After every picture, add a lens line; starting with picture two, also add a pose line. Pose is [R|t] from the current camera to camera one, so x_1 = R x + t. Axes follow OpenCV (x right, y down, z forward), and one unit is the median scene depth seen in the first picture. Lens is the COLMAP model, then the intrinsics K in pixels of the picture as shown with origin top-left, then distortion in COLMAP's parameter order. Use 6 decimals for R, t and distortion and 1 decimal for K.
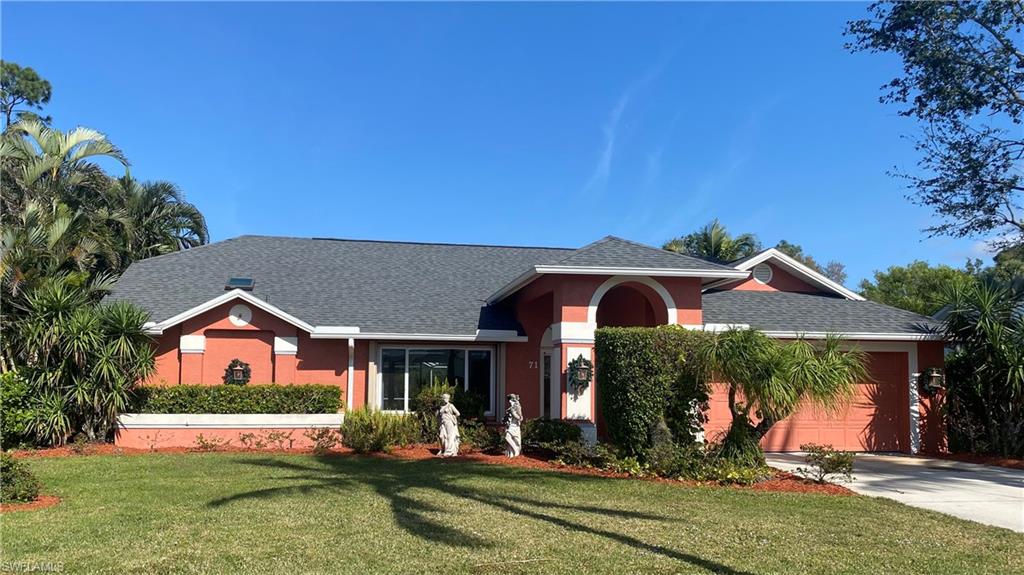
lens RADIAL K [[837.1, 0, 487.4], [0, 837.1, 336.8], [0, 0, 1]] dist [0.126747, -0.223816]
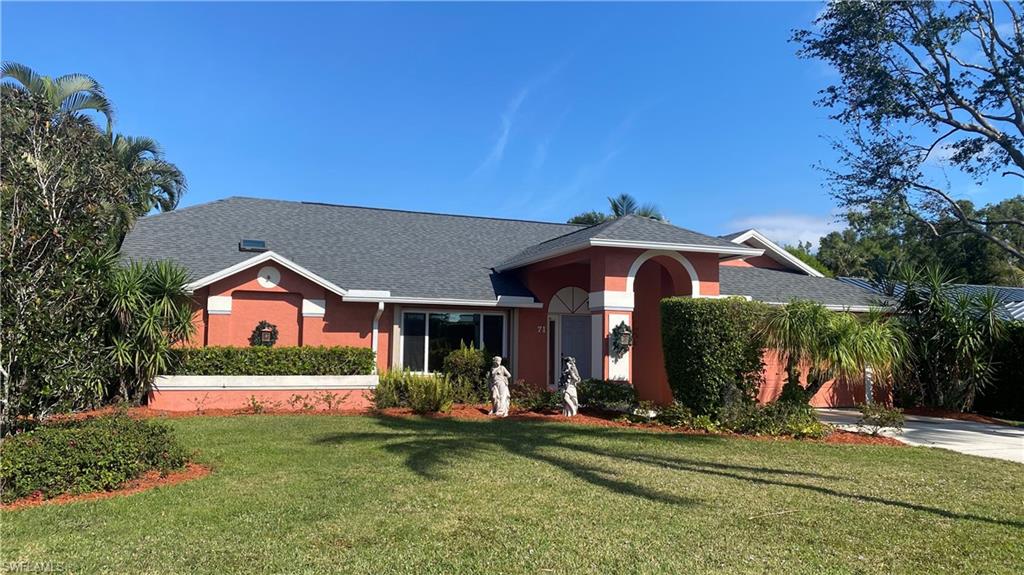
lens RADIAL K [[787.2, 0, 512.0], [0, 787.2, 287.5], [0, 0, 1]] dist [0.112642, -0.185923]
pose [[0.980065, 0.021242, 0.197540, -0.206145], [-0.017882, 0.999664, -0.018775, -0.000668], [-0.197872, 0.014868, 0.980115, 0.016666]]
